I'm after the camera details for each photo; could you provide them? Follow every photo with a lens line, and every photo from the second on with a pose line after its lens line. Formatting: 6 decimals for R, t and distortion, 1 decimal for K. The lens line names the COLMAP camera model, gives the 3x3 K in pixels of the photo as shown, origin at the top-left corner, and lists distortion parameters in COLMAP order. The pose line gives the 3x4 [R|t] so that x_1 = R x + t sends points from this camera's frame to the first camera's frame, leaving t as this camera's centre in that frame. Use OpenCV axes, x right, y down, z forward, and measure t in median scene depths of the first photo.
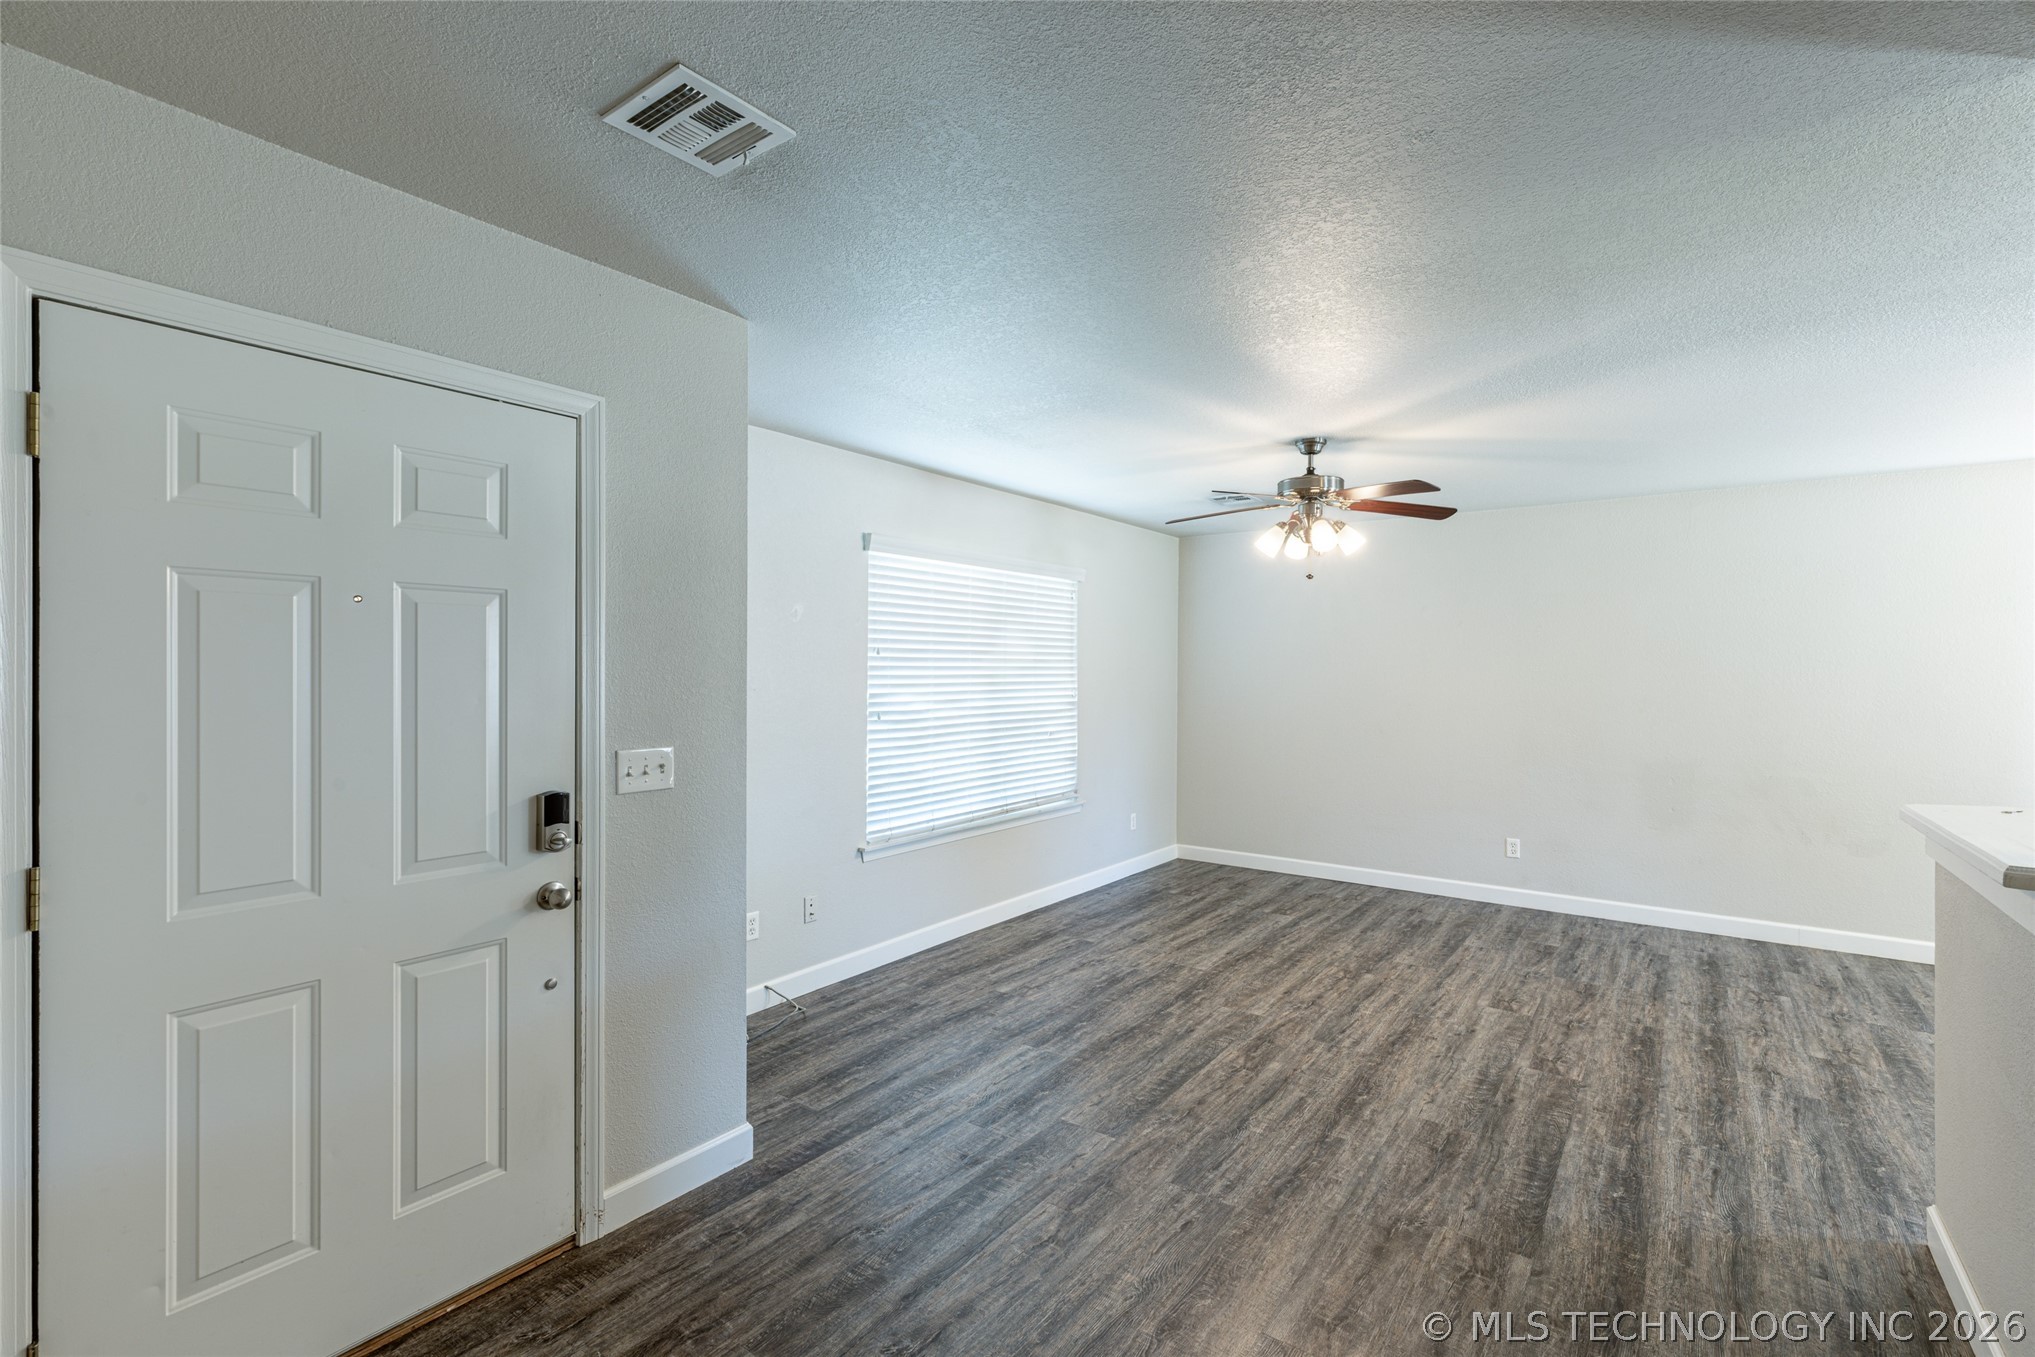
lens RADIAL K [[903.7, 0, 1016.5], [0, 903.7, 674.0], [0, 0, 1]] dist [0.004868, -0.000058]
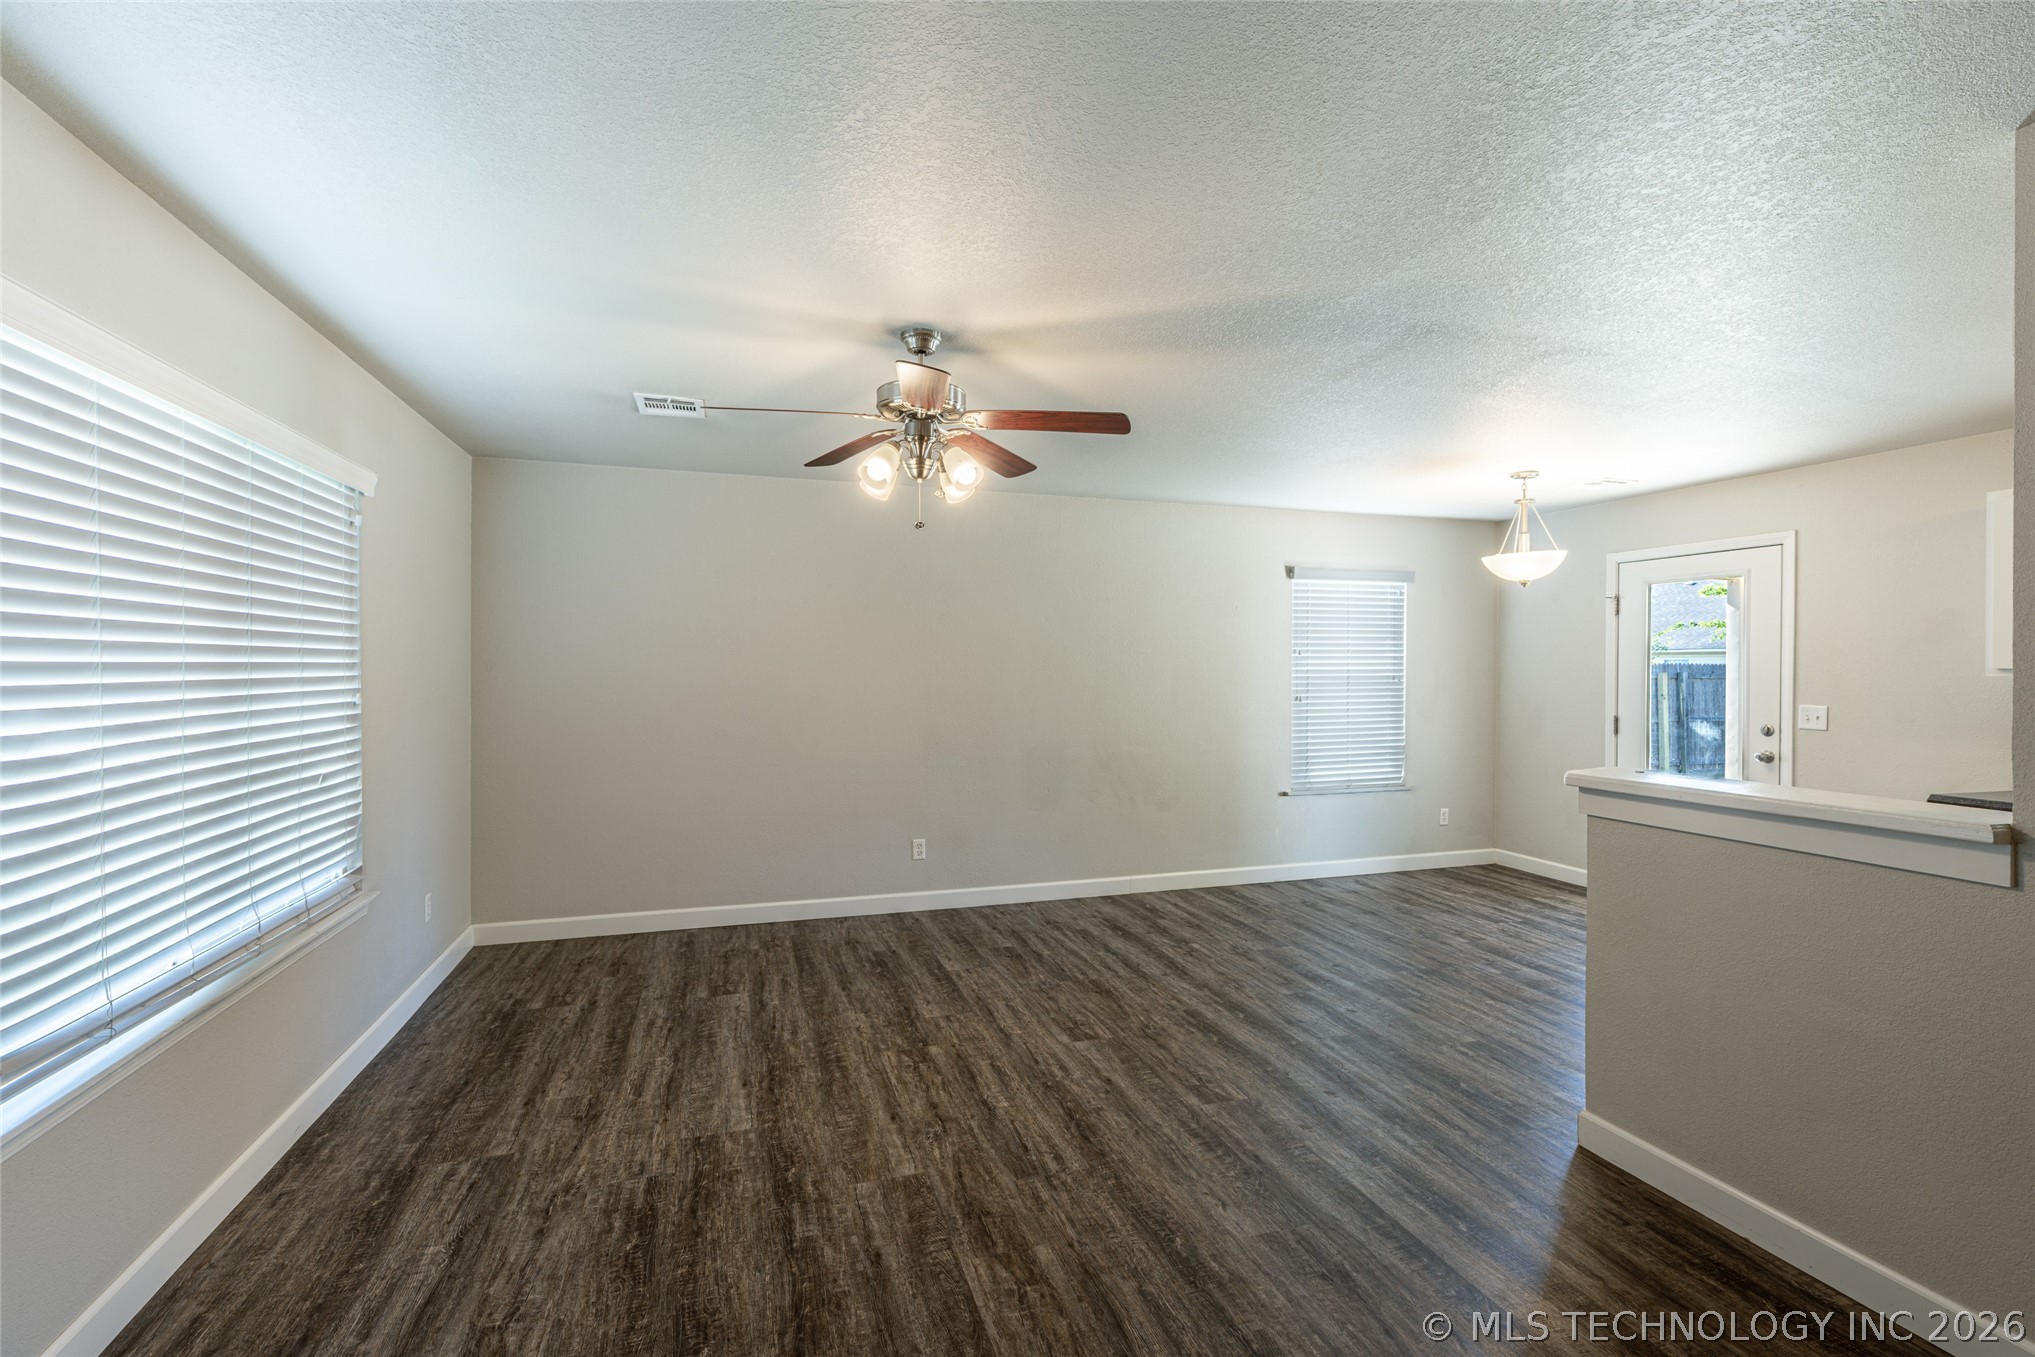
lens RADIAL K [[903.7, 0, 1015.1], [0, 903.7, 667.7], [0, 0, 1]] dist [0.004868, -0.000058]
pose [[0.585589, -0.002813, 0.810603, -0.247372], [0.003050, 0.999995, 0.001267, 0.005208], [-0.810602, 0.001730, 0.585595, 0.600327]]
